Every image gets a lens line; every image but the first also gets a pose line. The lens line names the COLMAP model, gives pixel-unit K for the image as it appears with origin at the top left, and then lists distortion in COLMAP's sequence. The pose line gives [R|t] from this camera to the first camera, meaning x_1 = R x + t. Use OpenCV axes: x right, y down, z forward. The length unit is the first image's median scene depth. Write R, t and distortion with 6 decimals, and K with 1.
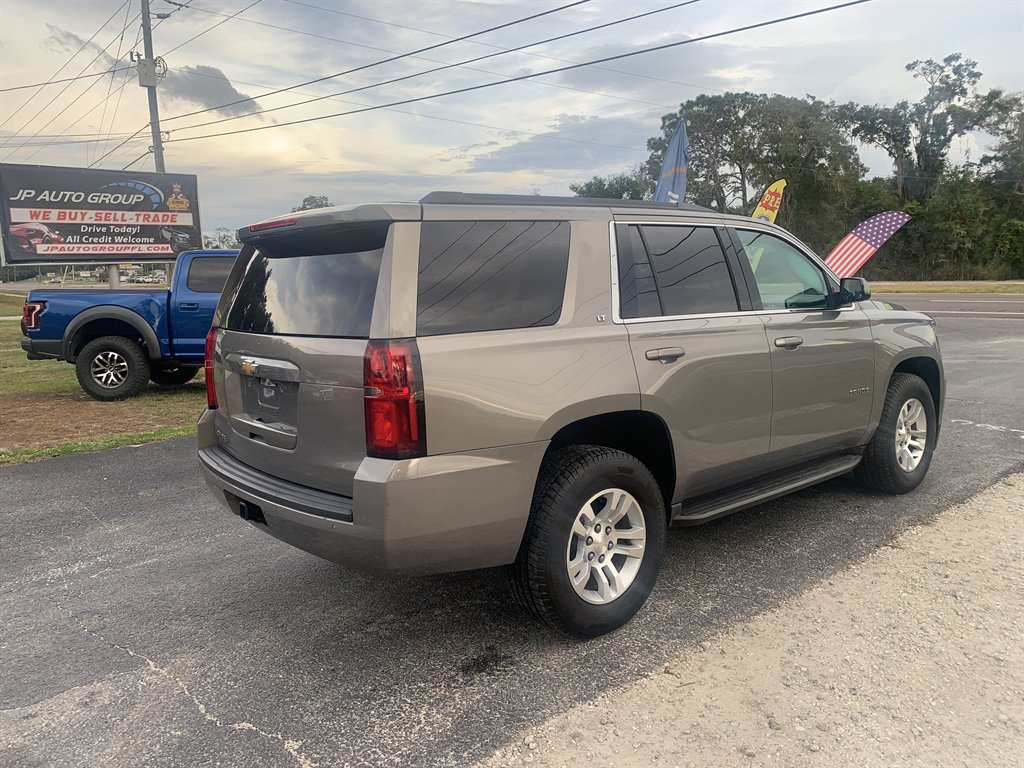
lens RADIAL K [[791.6, 0, 511.9], [0, 791.6, 380.5], [0, 0, 1]] dist [0.004753, -0.001544]
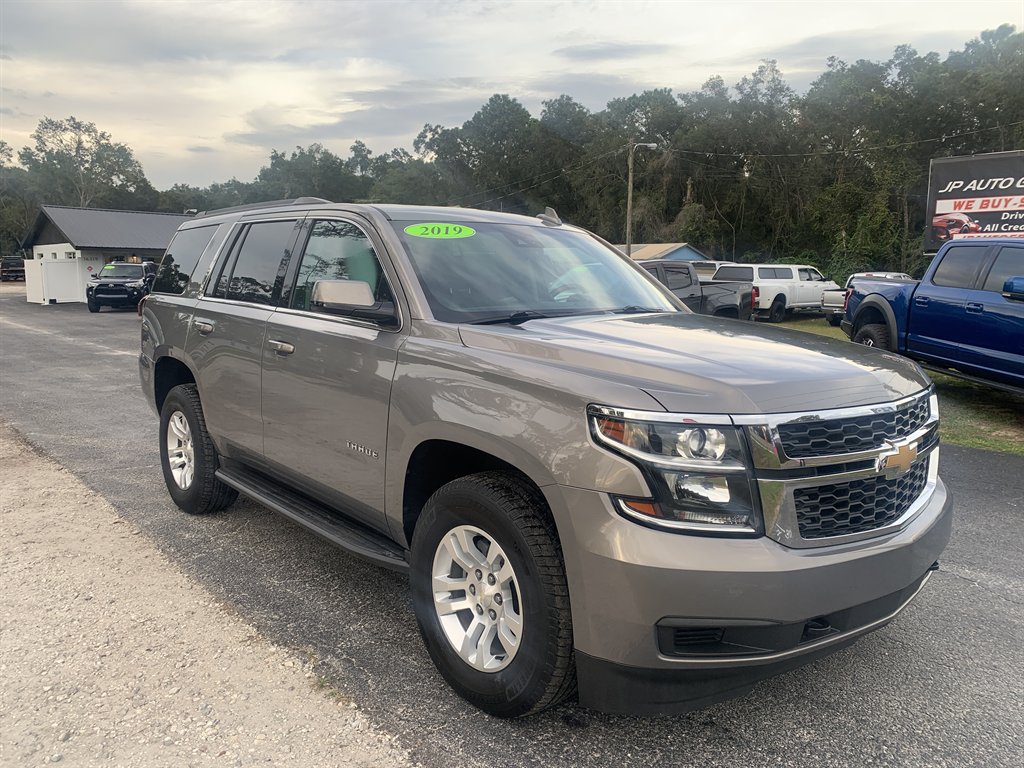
lens RADIAL K [[772.5, 0, 509.2], [0, 772.5, 386.8], [0, 0, 1]] dist [0.002962, -0.004346]
pose [[0.009128, 0.172518, -0.984964, 0.419260], [-0.145601, 0.974737, 0.169377, -0.065087], [0.989301, 0.141866, 0.034016, 0.426032]]
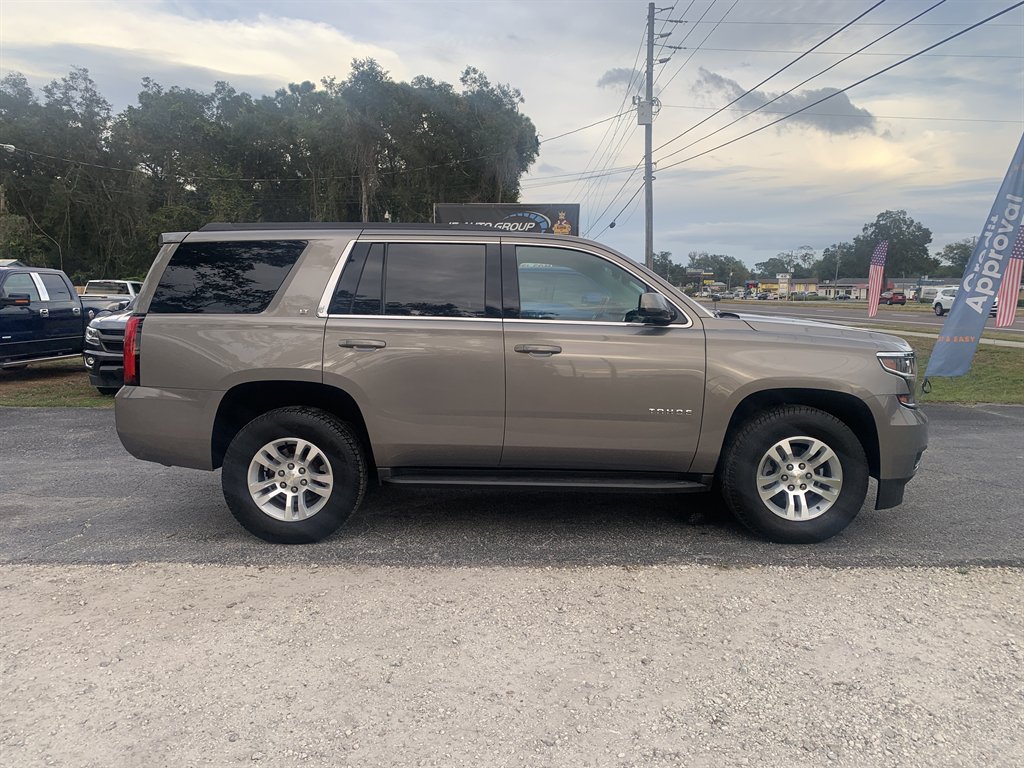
lens RADIAL K [[780.5, 0, 495.5], [0, 780.5, 385.6], [0, 0, 1]] dist [0.039281, -0.042457]
pose [[0.746145, 0.101634, -0.657980, 0.350132], [-0.111301, 0.993414, 0.027232, -0.007968], [0.656414, 0.052915, 0.752543, 0.057093]]
